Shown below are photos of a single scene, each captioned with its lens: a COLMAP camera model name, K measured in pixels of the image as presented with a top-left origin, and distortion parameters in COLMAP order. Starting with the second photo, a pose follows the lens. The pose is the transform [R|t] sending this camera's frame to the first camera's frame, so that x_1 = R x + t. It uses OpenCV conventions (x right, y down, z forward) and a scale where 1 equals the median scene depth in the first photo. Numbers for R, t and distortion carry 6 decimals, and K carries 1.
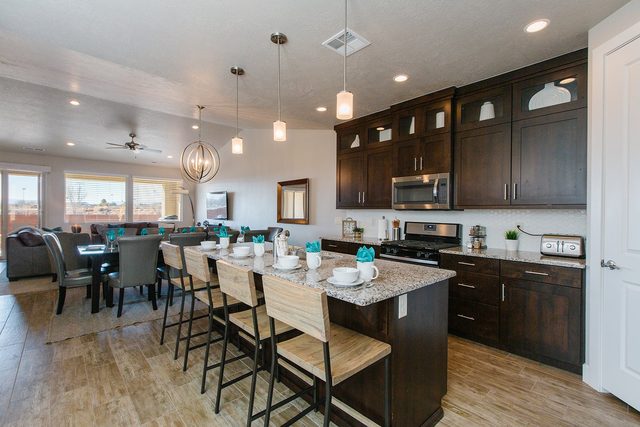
lens RADIAL K [[285.4, 0, 318.1], [0, 285.4, 211.7], [0, 0, 1]] dist [-0.002066, 0.000782]
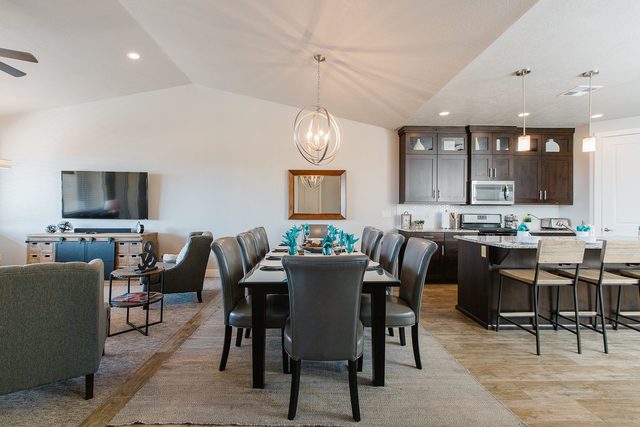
lens RADIAL K [[285.4, 0, 316.0], [0, 285.4, 208.3], [0, 0, 1]] dist [-0.002066, 0.000782]
pose [[0.647703, -0.000111, 0.761893, -1.230479], [-0.000396, 1.000000, 0.000483, 0.011012], [-0.761893, -0.000615, 0.647703, 0.704739]]
